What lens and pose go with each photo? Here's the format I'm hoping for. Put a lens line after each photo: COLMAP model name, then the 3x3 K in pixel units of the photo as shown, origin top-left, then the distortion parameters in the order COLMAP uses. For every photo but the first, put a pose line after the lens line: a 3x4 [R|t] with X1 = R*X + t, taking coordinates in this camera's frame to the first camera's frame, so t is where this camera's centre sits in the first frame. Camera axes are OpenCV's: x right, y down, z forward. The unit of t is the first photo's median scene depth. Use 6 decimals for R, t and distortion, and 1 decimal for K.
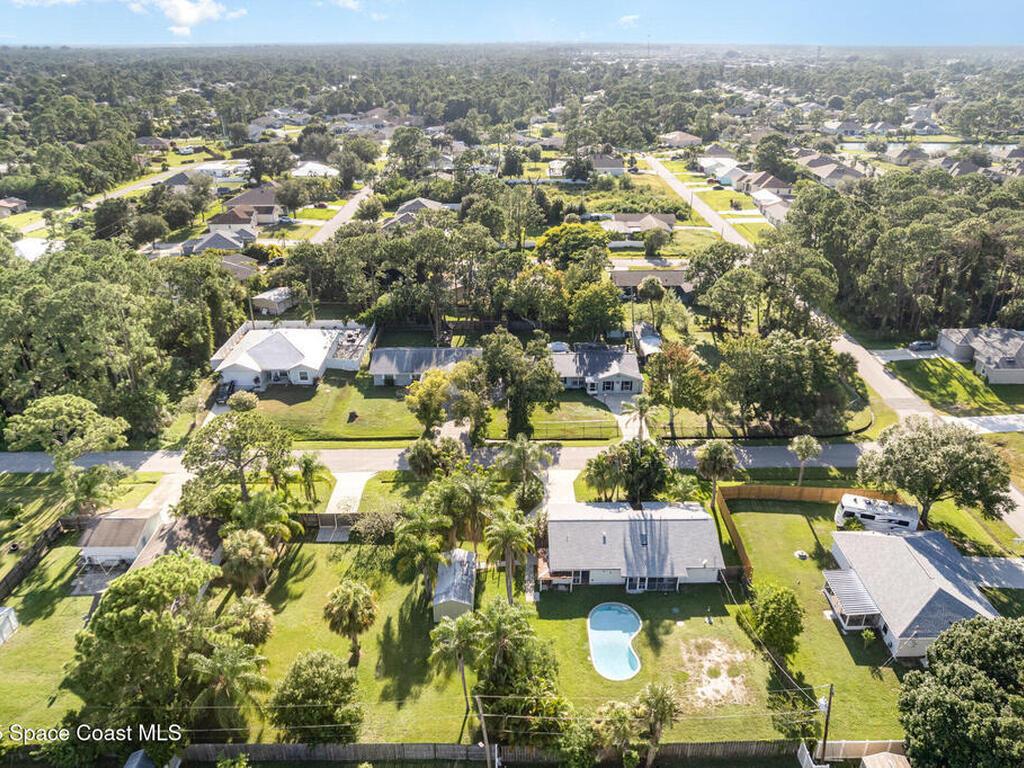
lens RADIAL K [[721.0, 0, 512.0], [0, 721.0, 384.0], [0, 0, 1]] dist [-0.032969, 0.003659]
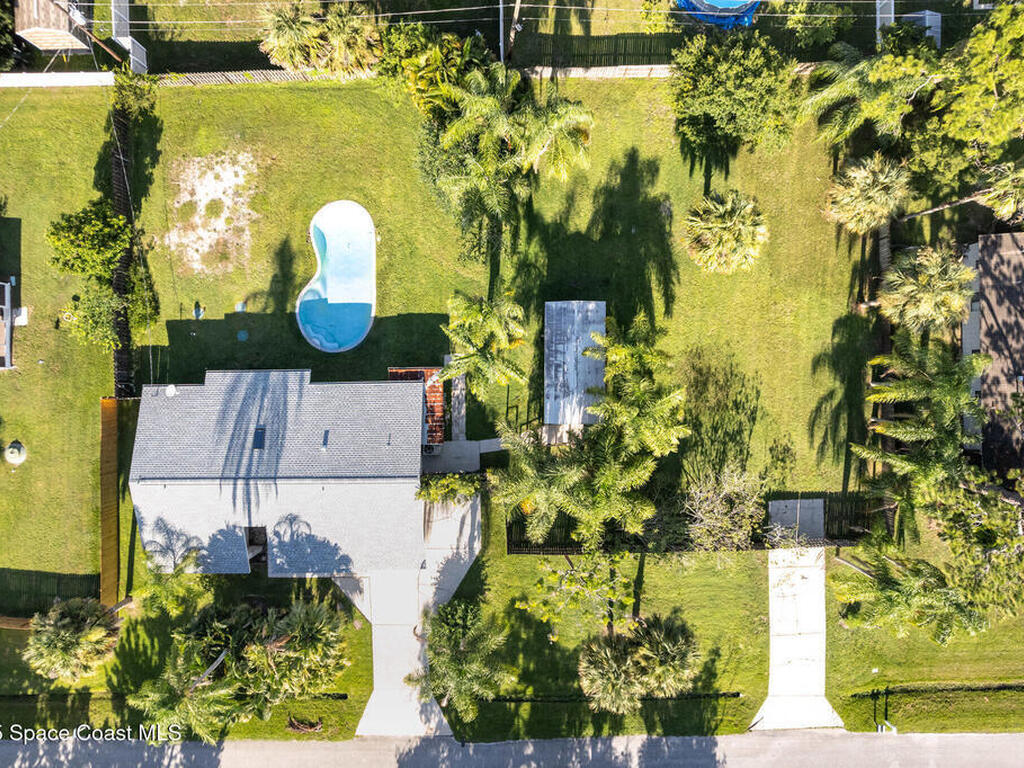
lens RADIAL K [[721.0, 0, 512.0], [0, 721.0, 384.0], [0, 0, 1]] dist [-0.032969, 0.003659]
pose [[-0.999911, 0.005506, 0.012180, -0.031064], [0.008569, -0.435282, 0.900254, -0.302554], [0.010258, 0.900278, 0.435196, 0.746842]]
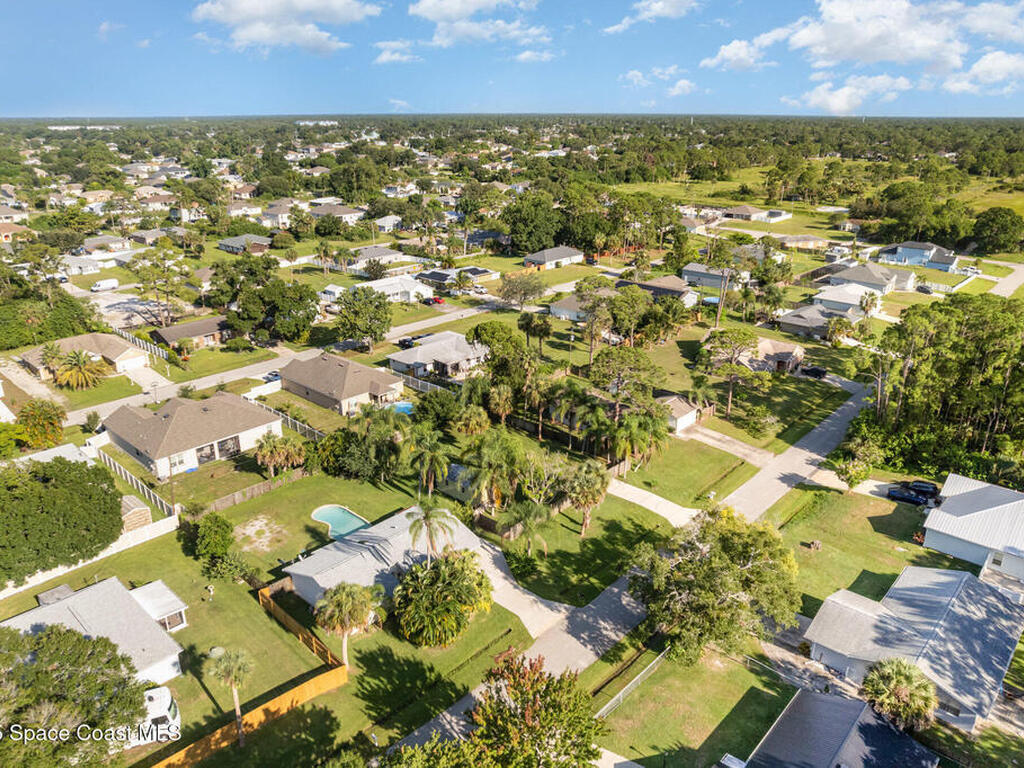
lens RADIAL K [[731.3, 0, 512.0], [0, 731.3, 384.0], [0, 0, 1]] dist [-0.102709, 0.002153]
pose [[-0.685409, 0.262649, -0.679139, 0.757388], [-0.311461, 0.737303, 0.599480, -0.689545], [0.658185, 0.622414, -0.423549, 1.554829]]
